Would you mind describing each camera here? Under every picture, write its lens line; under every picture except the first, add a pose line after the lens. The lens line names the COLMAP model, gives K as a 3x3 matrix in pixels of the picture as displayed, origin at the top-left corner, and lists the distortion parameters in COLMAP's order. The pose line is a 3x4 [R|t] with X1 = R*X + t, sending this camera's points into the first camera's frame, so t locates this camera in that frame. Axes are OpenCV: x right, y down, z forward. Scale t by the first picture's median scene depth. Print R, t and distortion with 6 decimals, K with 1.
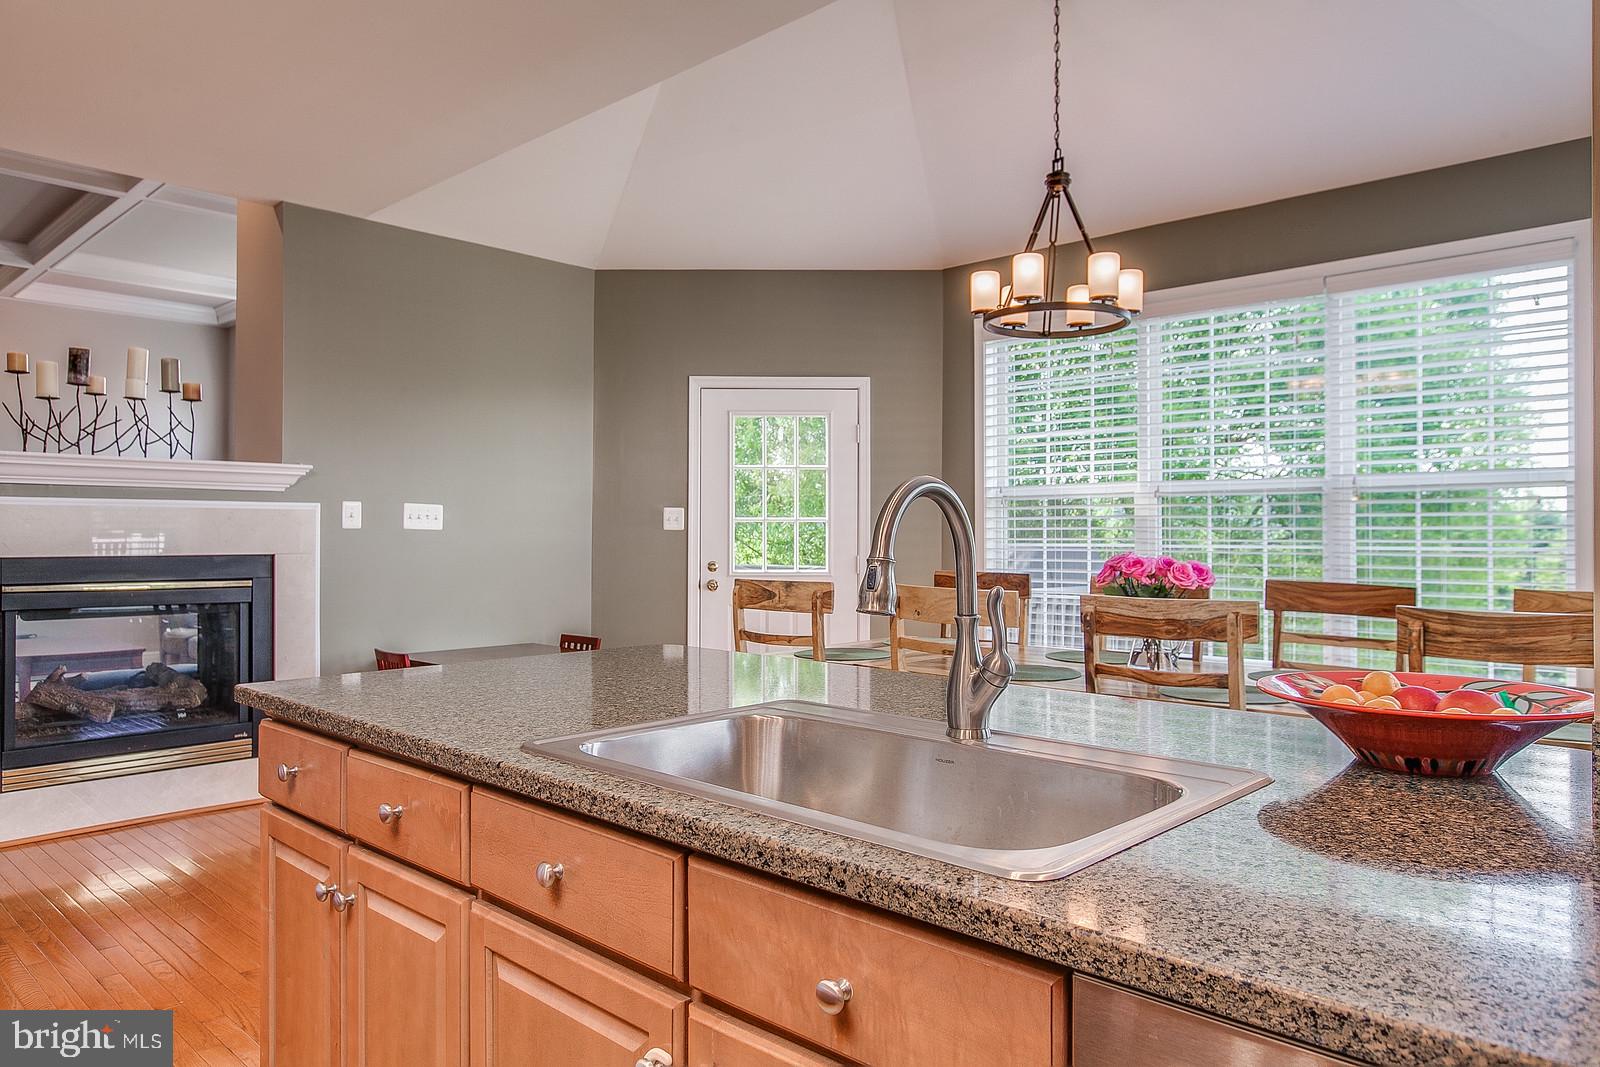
lens RADIAL K [[1071.5, 0, 793.2], [0, 1071.5, 529.1], [0, 0, 1]] dist [-0.006524, -0.000624]
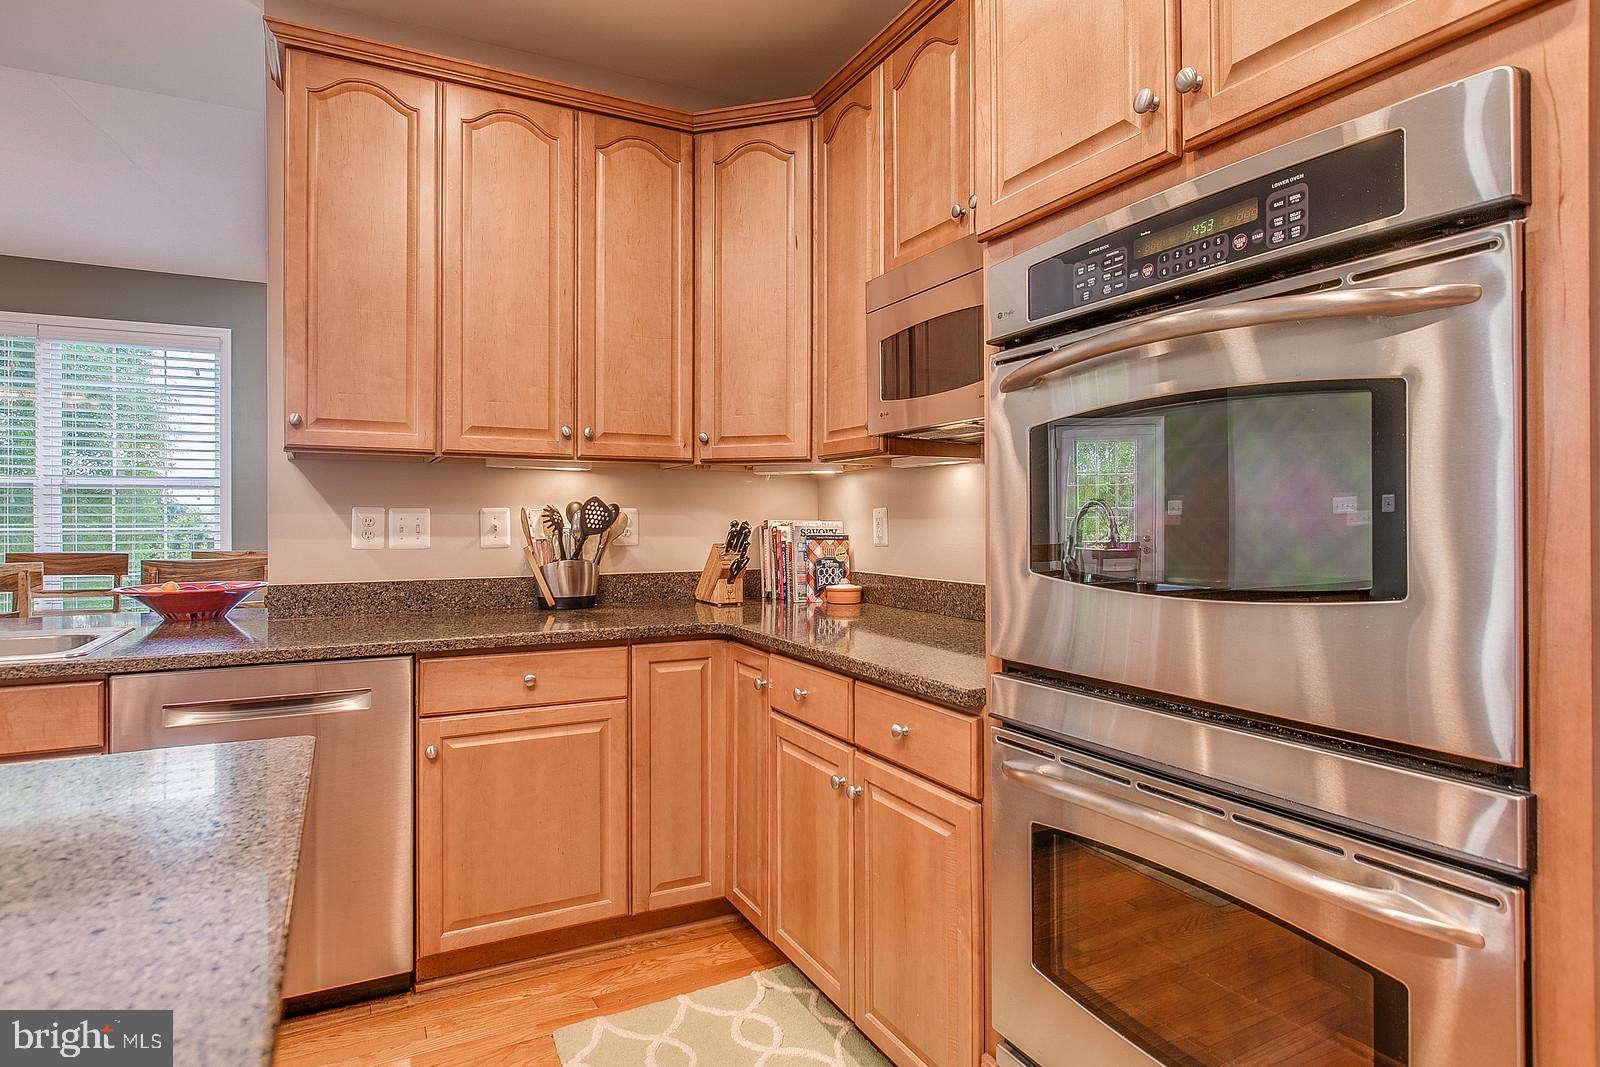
lens RADIAL K [[879.6, 0, 804.4], [0, 879.6, 517.5], [0, 0, 1]] dist [-0.002953, 0.000910]
pose [[0.318516, -0.001308, 0.947917, -0.250449], [-0.001239, 0.999998, 0.001797, -0.000737], [-0.947917, -0.001747, 0.318514, -0.270189]]
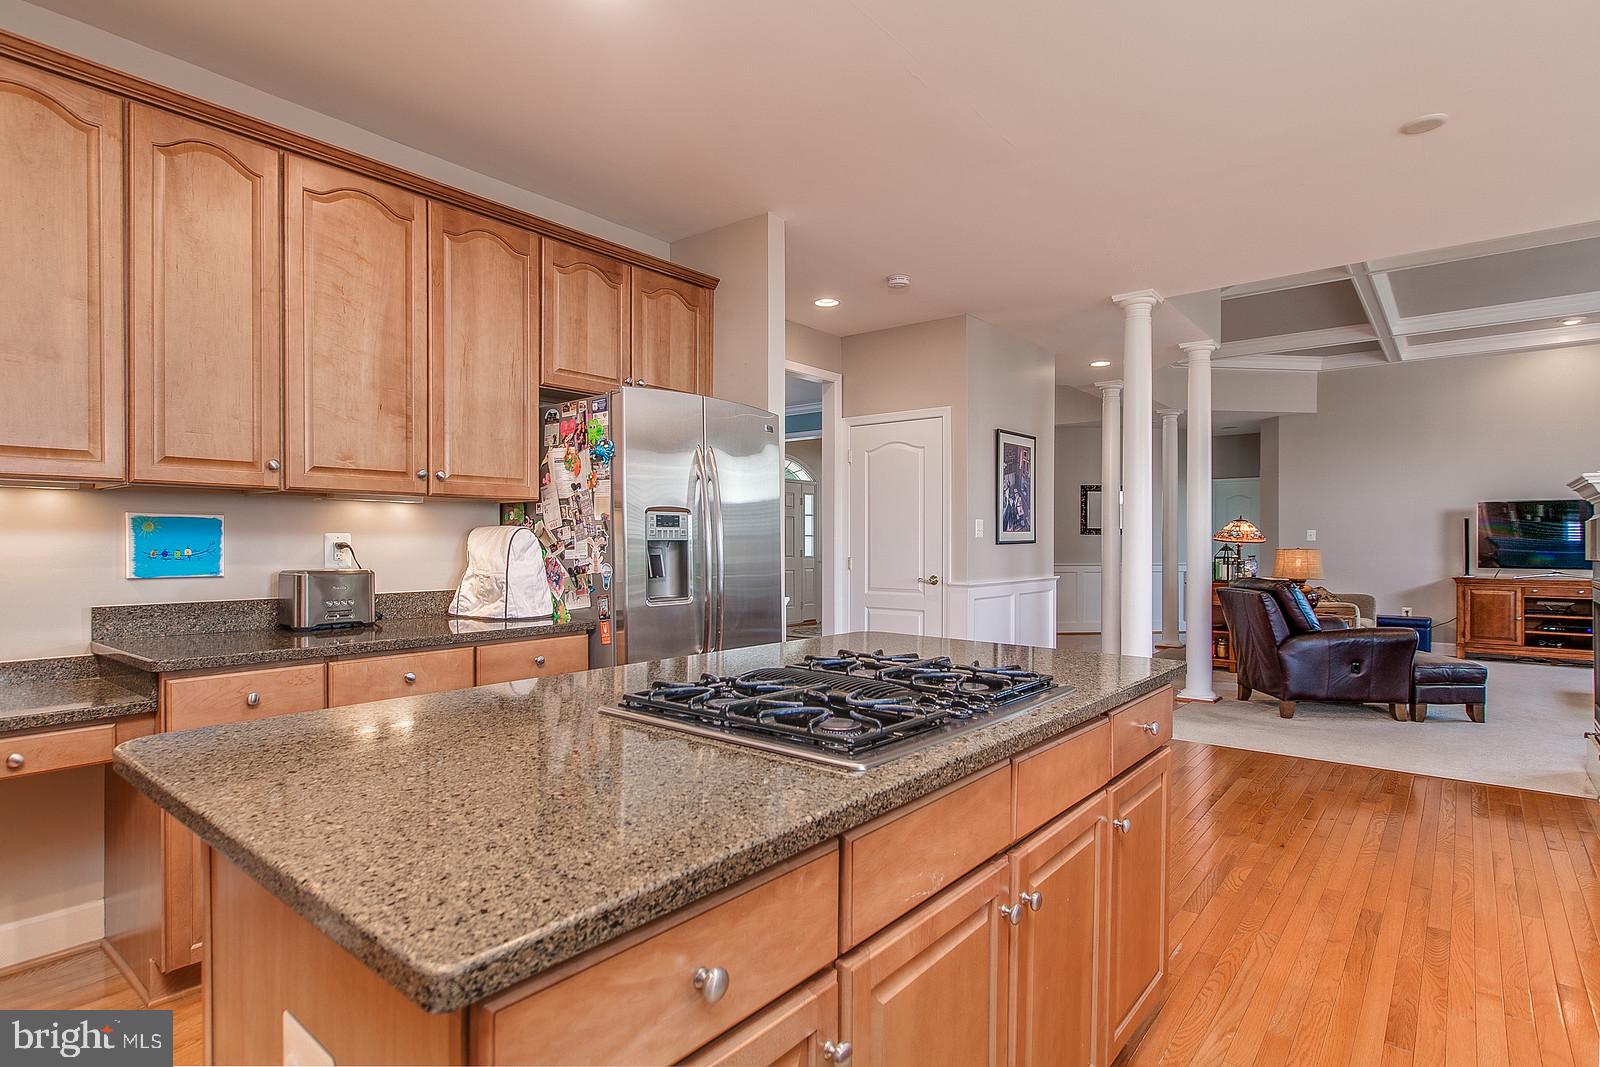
lens RADIAL K [[819.4, 0, 802.8], [0, 819.4, 543.7], [0, 0, 1]] dist [-0.002867, 0.002124]
pose [[0.077932, 0.000380, -0.996959, 0.085323], [0.006102, 0.999981, 0.000858, 0.000324], [0.996940, -0.006150, 0.077929, 0.003173]]
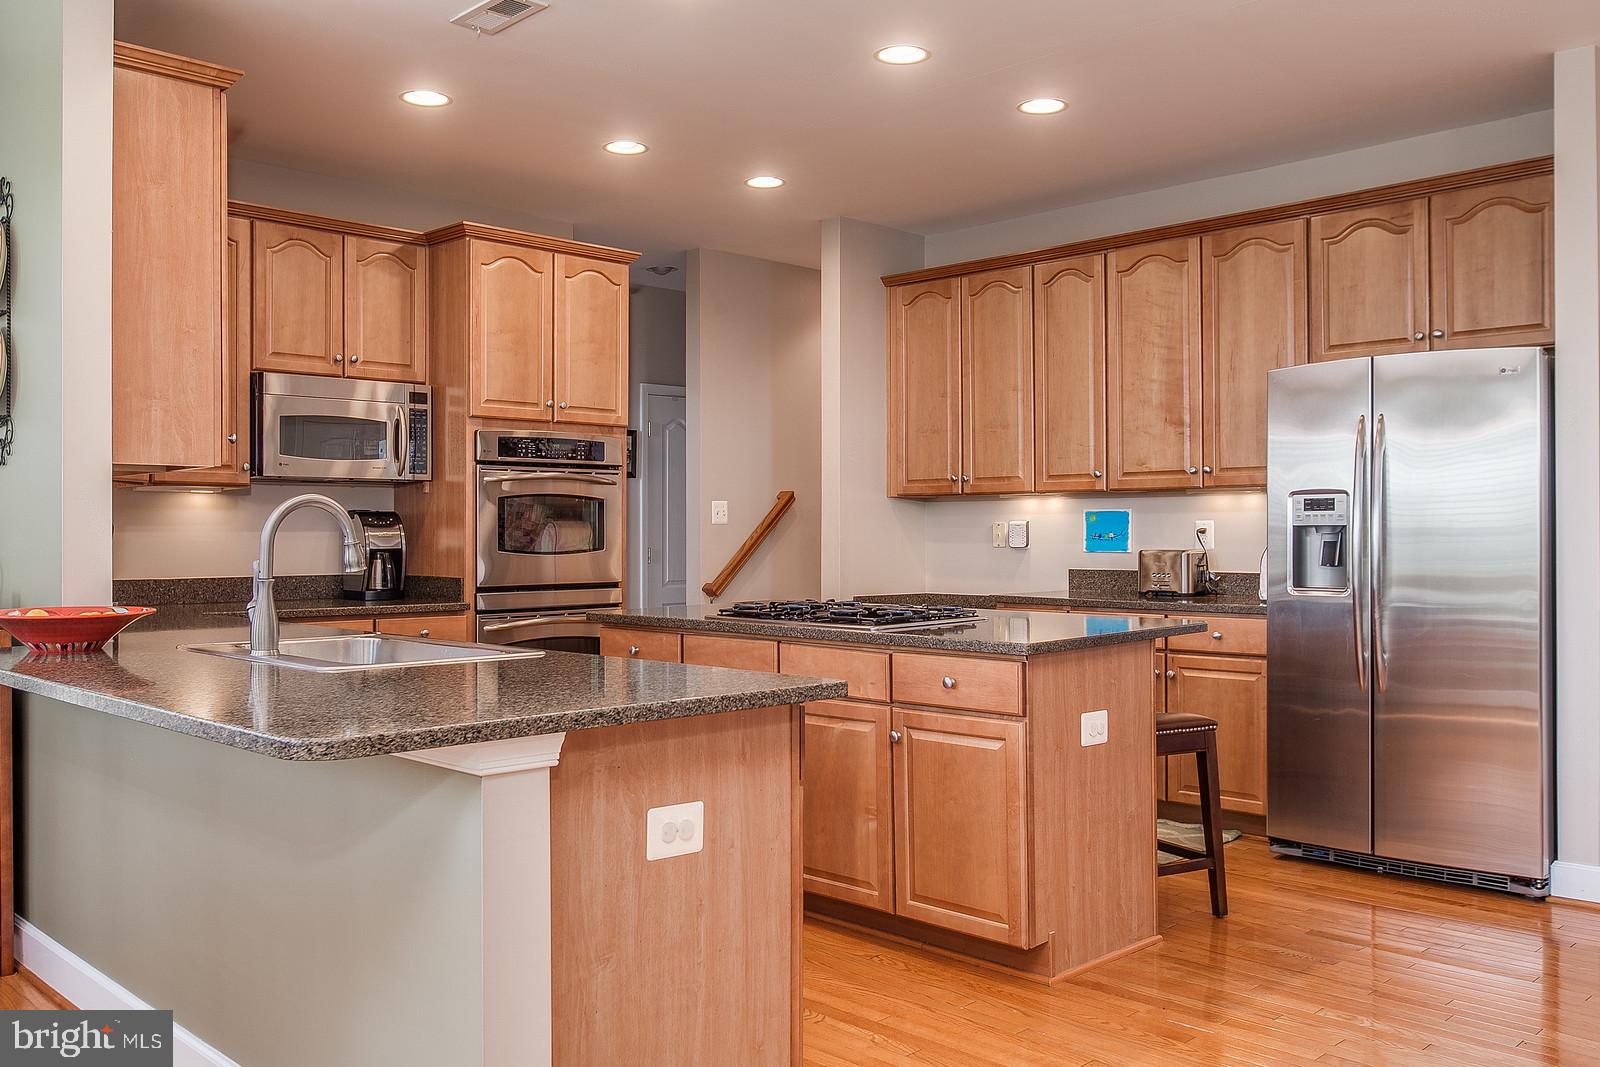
lens RADIAL K [[1349.9, 0, 799.2], [0, 1349.9, 537.0], [0, 0, 1]] dist [0.004018, 0.000776]
pose [[-0.999781, 0.000826, 0.020929, -0.241497], [0.000813, 0.999999, -0.000619, 0.006929], [-0.020930, -0.000602, -0.999781, 1.038793]]
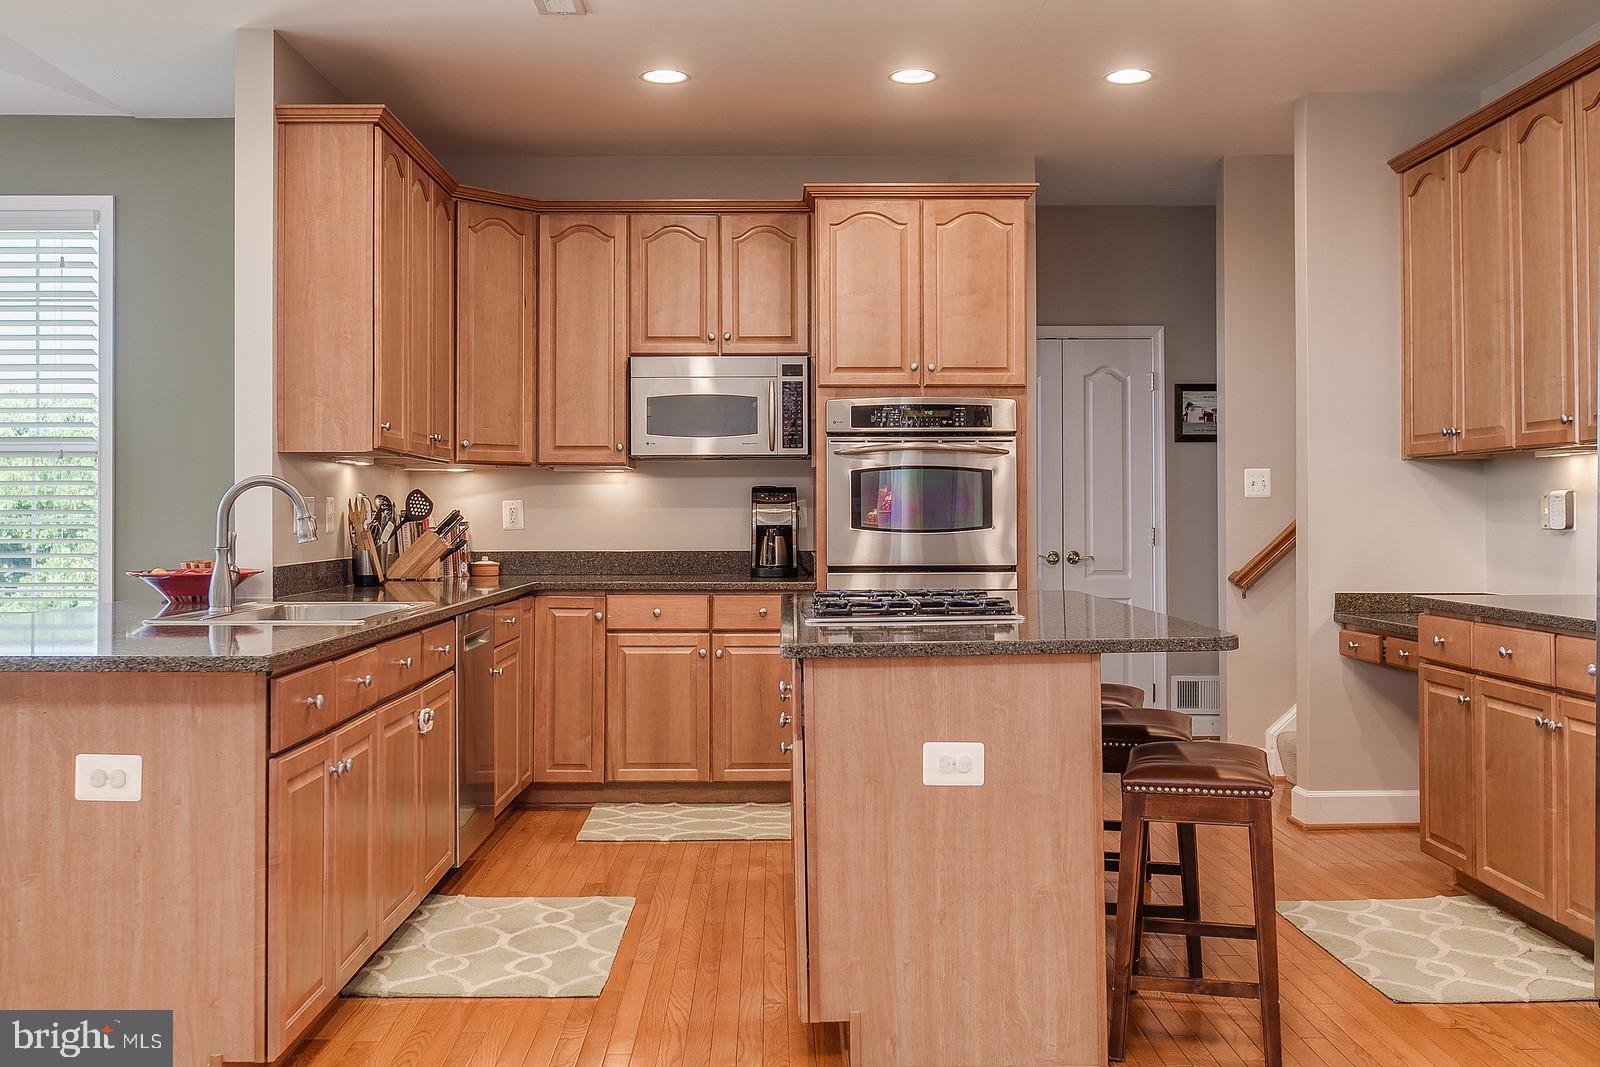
lens RADIAL K [[1546.4, 0, 801.2], [0, 1546.4, 518.3], [0, 0, 1]] dist [-0.001061, 0.000000]
pose [[-0.699538, -0.002025, 0.714593, -0.885465], [-0.001204, 0.999998, 0.001654, 0.008225], [-0.714594, 0.000297, -0.699539, 0.755867]]
